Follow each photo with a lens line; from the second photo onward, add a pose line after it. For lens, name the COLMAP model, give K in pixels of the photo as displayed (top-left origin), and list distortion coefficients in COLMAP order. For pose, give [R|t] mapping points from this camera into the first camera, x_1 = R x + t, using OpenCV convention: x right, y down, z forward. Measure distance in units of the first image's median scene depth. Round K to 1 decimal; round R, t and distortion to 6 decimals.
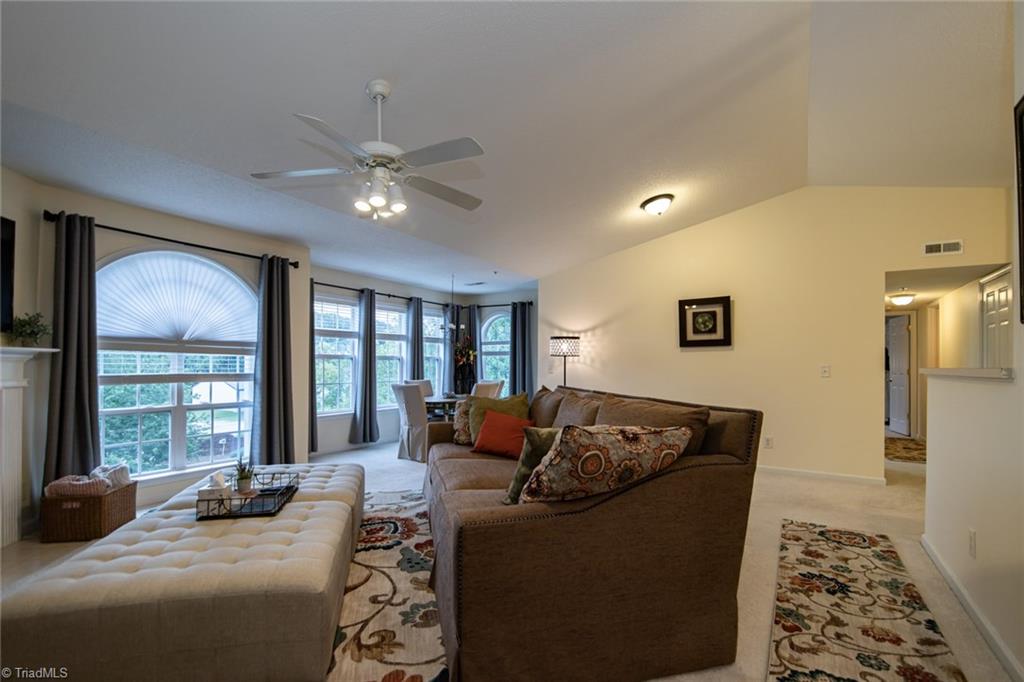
lens RADIAL K [[462.1, 0, 513.3], [0, 462.1, 366.4], [0, 0, 1]] dist [-0.002095, -0.000171]
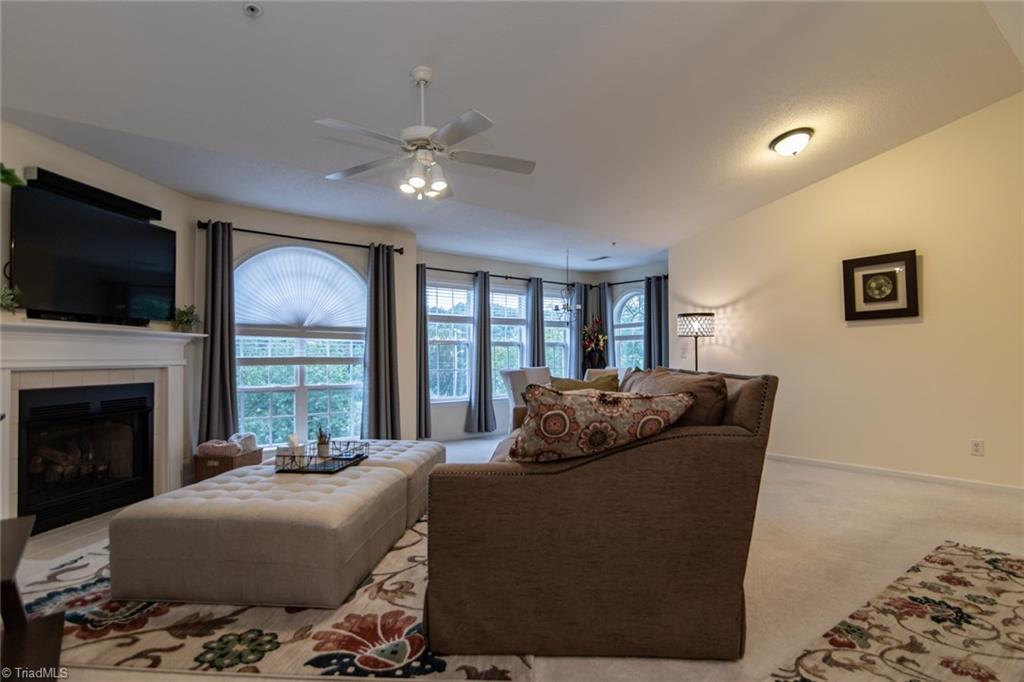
lens RADIAL K [[540.4, 0, 514.8], [0, 540.4, 358.8], [0, 0, 1]] dist [-0.001528, -0.000344]
pose [[0.943361, -0.008238, -0.331665, 0.175014], [0.007066, 0.999964, -0.004740, 0.028154], [0.331692, 0.002128, 0.943385, -0.047399]]
